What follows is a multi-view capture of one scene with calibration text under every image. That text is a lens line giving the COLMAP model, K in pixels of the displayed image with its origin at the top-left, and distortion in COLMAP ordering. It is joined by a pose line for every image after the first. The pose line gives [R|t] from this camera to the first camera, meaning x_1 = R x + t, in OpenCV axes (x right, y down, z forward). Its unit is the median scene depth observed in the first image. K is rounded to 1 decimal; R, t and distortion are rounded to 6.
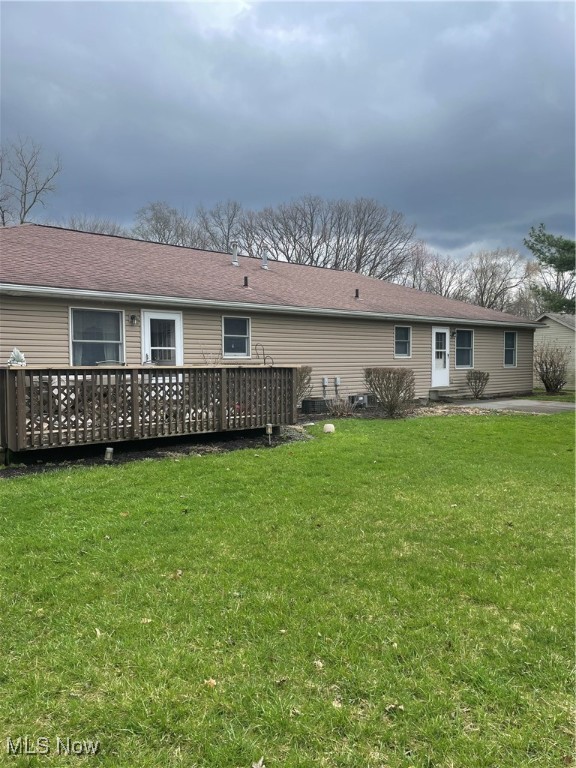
lens RADIAL K [[577.1, 0, 291.8], [0, 577.1, 383.3], [0, 0, 1]] dist [0.056930, -0.016122]
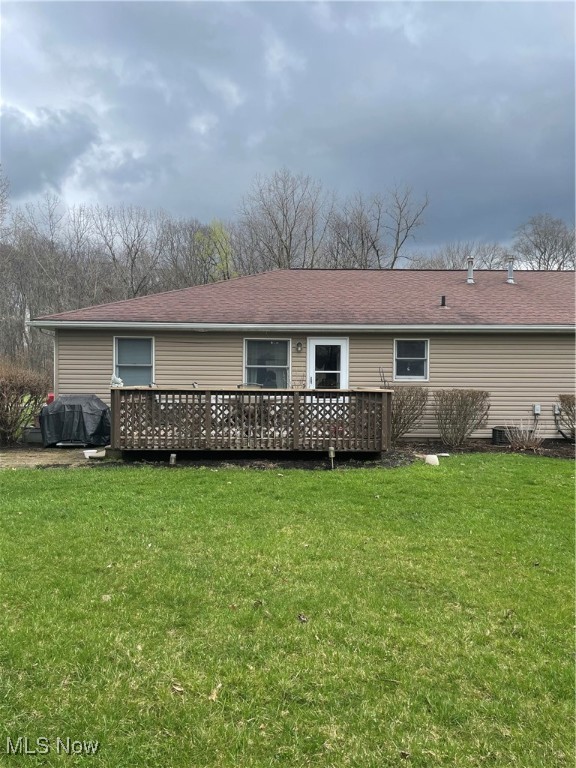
lens RADIAL K [[577.1, 0, 293.2], [0, 577.1, 384.6], [0, 0, 1]] dist [0.056930, -0.016122]
pose [[0.764685, 0.011552, -0.644301, 0.434152], [-0.032043, 0.999284, -0.020114, -0.013156], [0.643607, 0.036027, 0.764508, 0.138188]]
